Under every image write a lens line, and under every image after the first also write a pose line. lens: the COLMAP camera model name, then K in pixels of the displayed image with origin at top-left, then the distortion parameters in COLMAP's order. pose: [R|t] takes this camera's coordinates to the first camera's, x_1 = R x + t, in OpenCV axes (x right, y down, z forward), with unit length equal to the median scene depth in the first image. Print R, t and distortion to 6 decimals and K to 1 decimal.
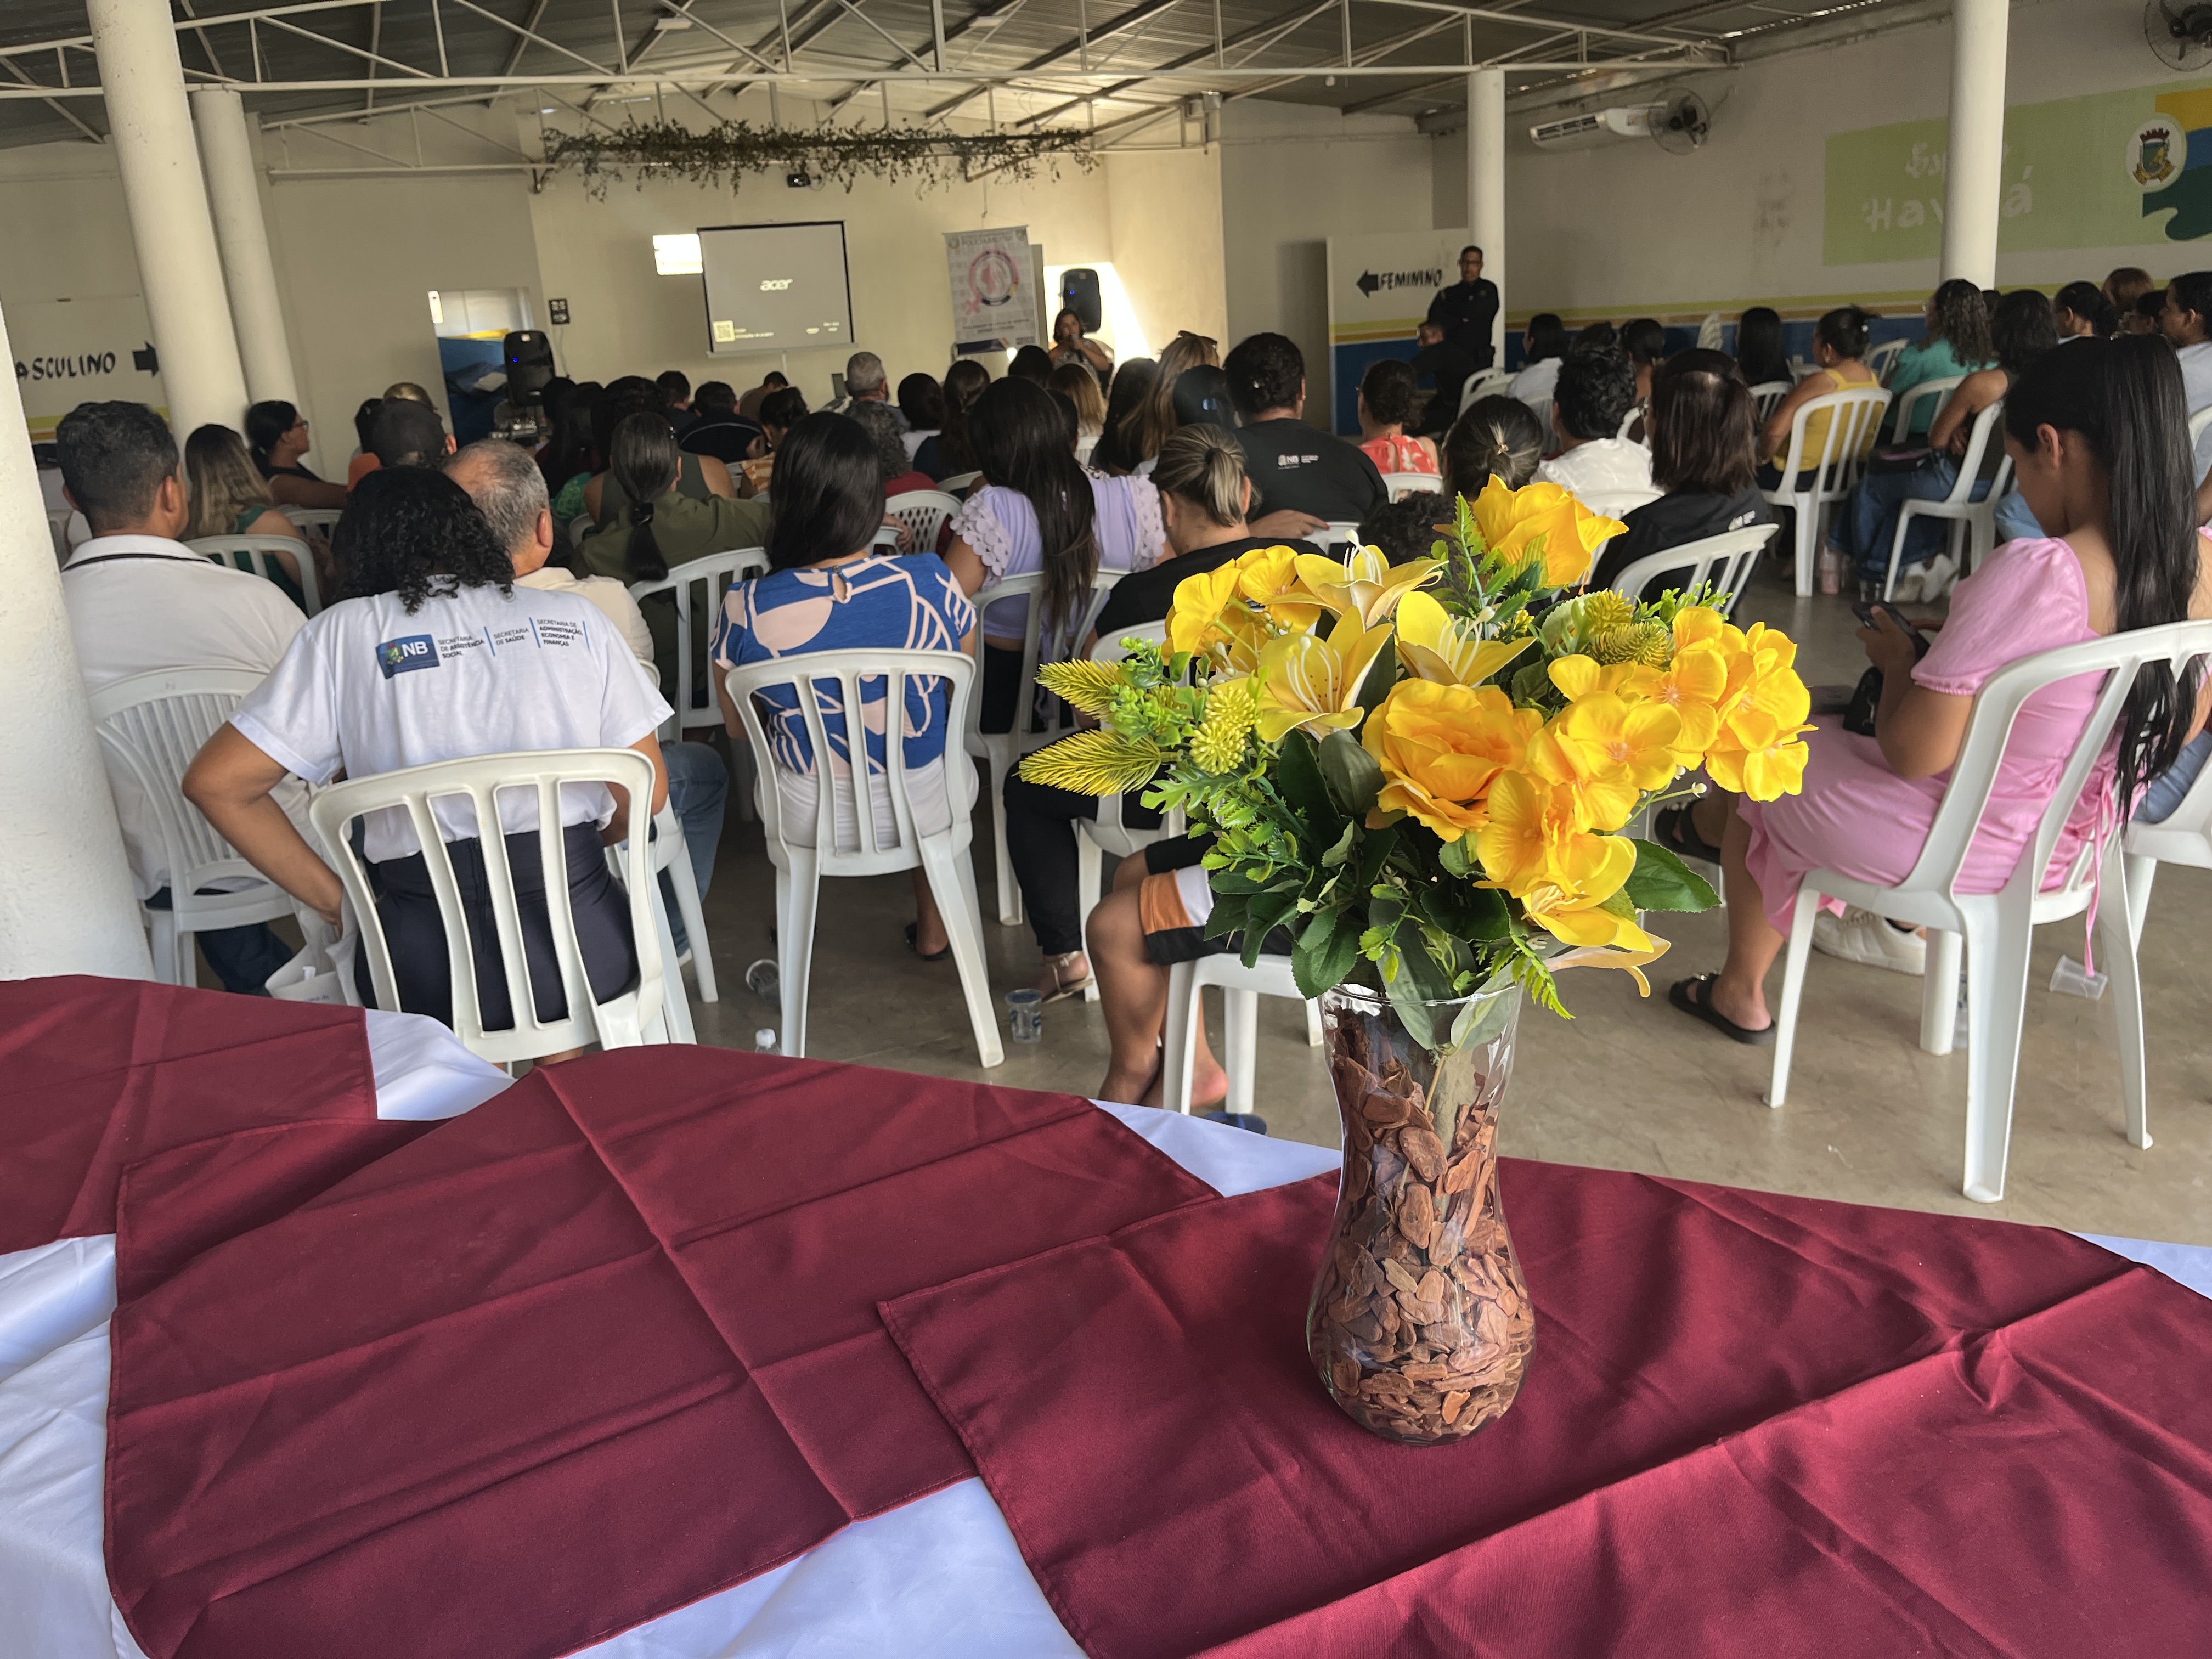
lens RADIAL K [[1632.1, 0, 1083.7], [0, 1632.1, 781.2], [0, 0, 1]] dist [0.054362, -0.096781]
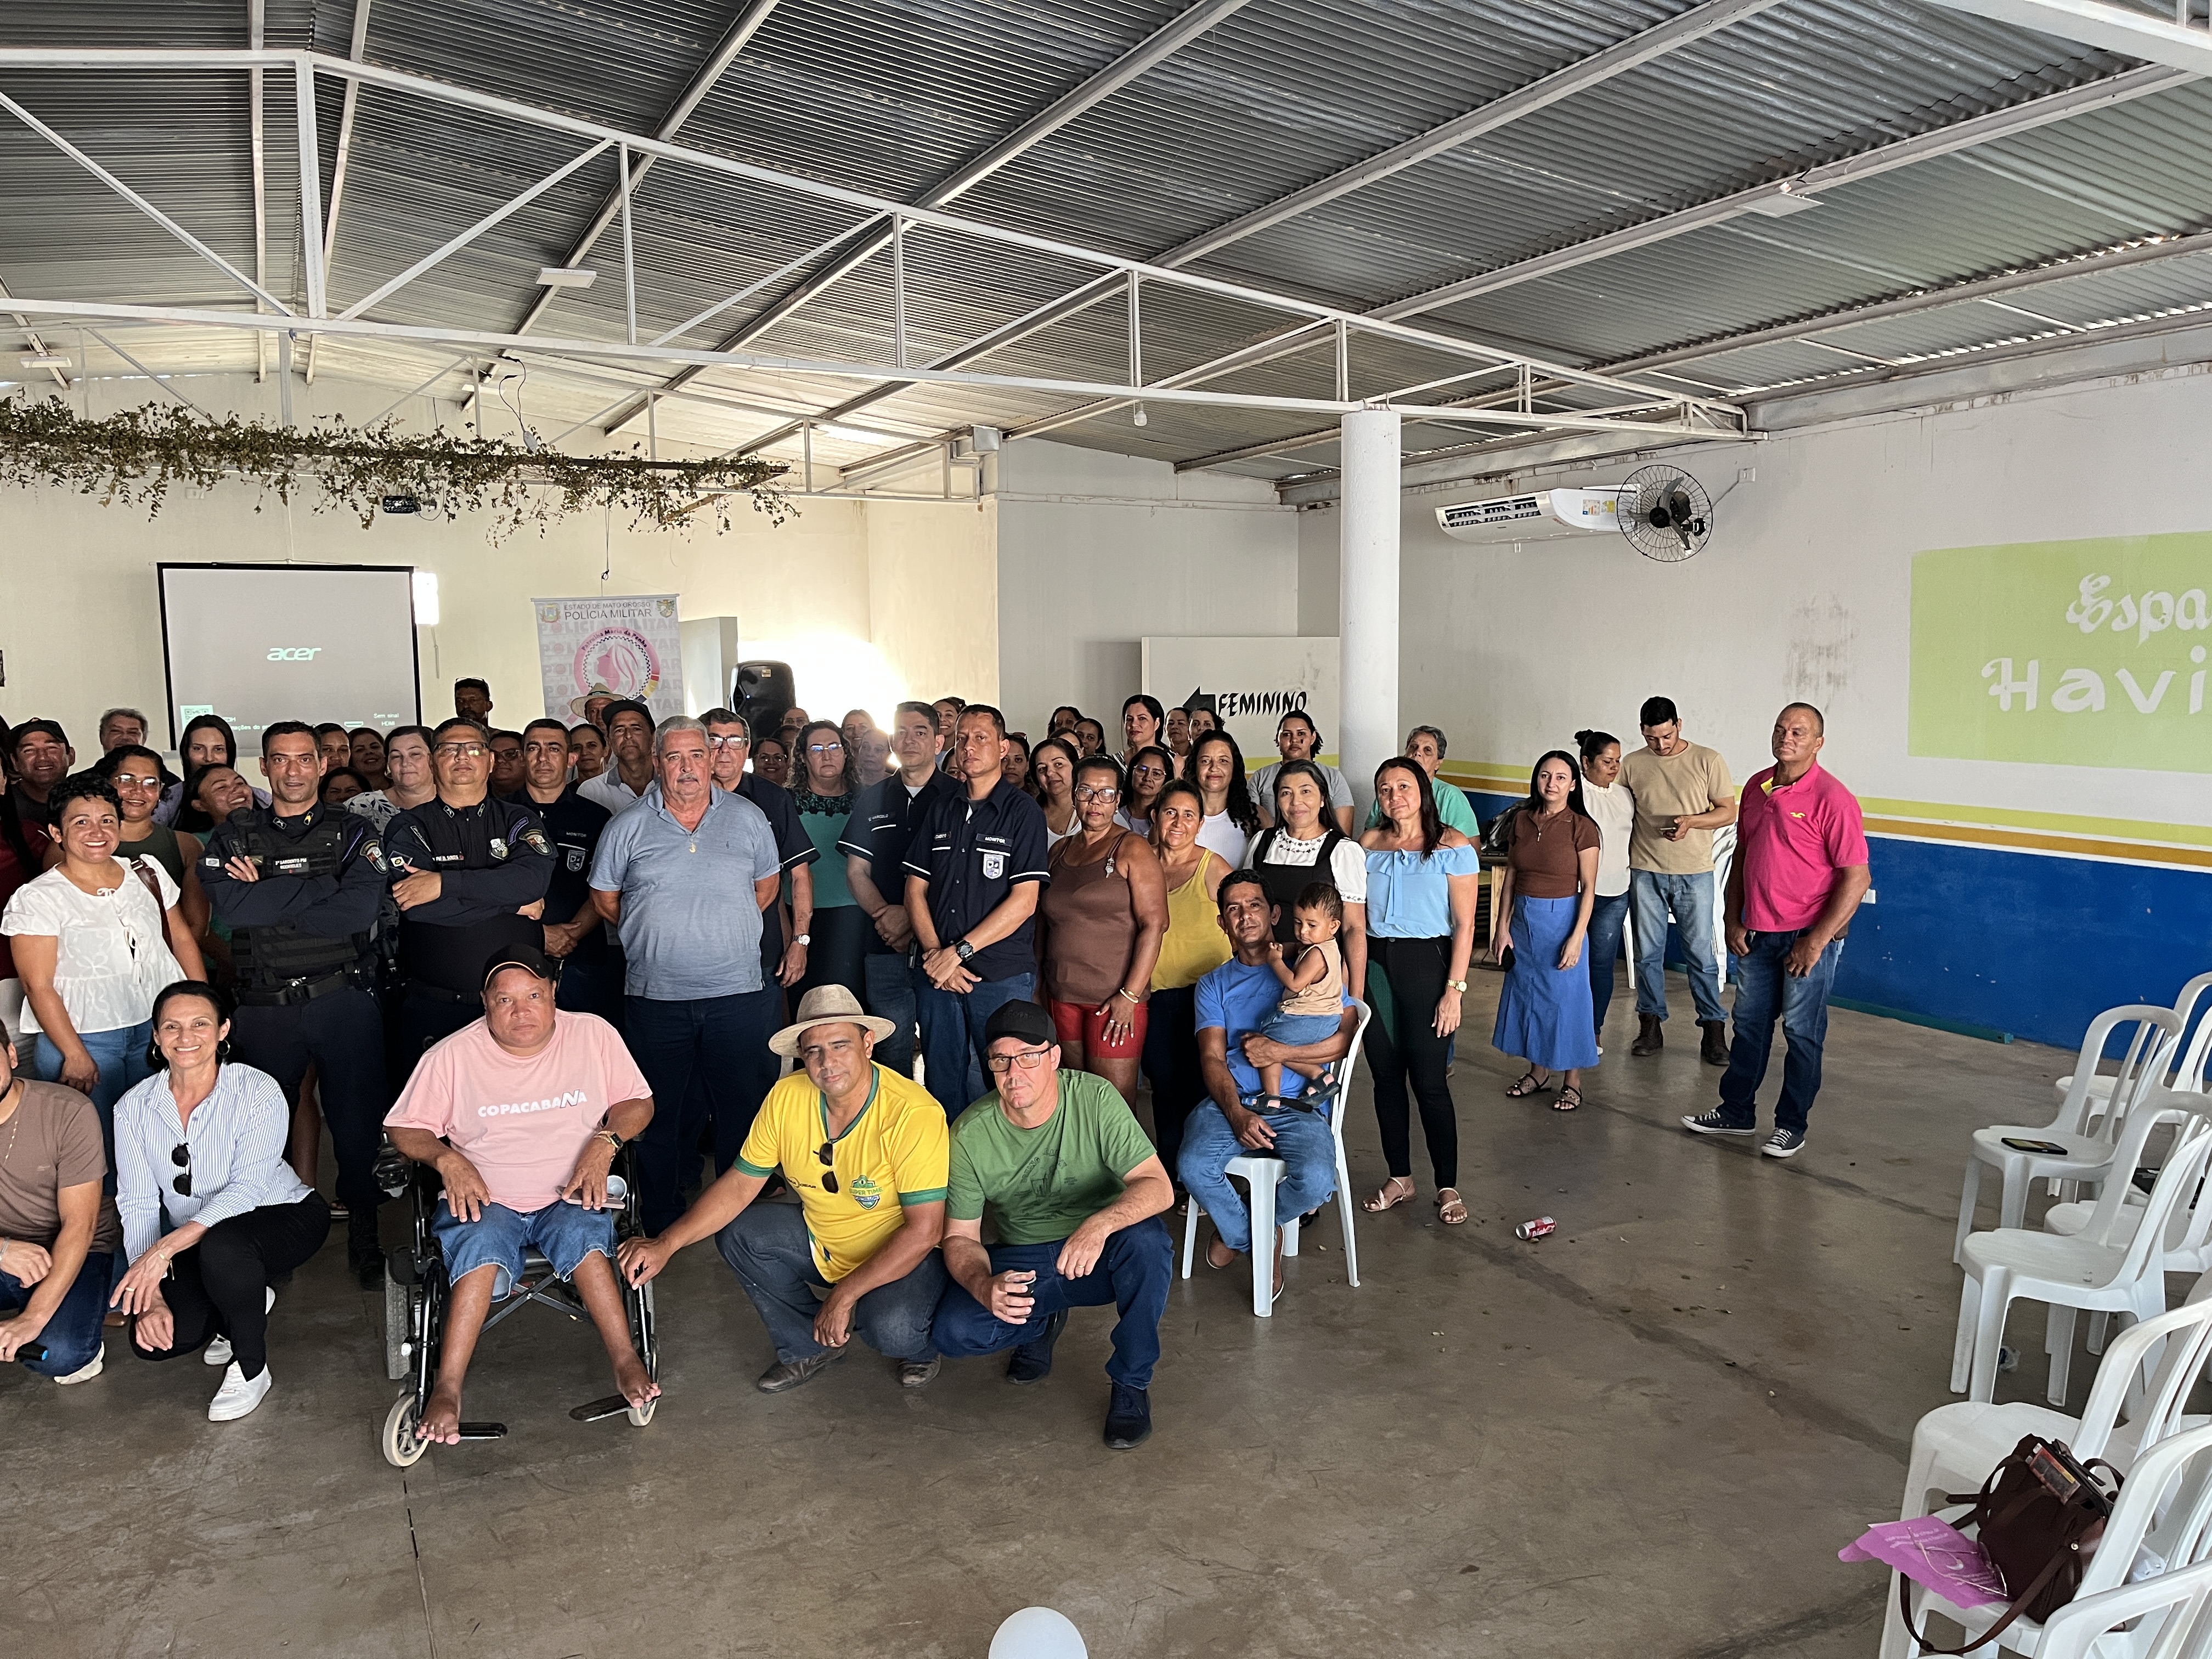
lens RADIAL K [[1664.4, 0, 1121.1], [0, 1664.4, 824.2], [0, 0, 1]] dist [0.056493, -0.084117]
pose [[0.994741, 0.052754, 0.087787, 0.091415], [-0.036606, 0.983652, -0.176321, -0.146766], [-0.095654, 0.172180, 0.980410, 0.369075]]
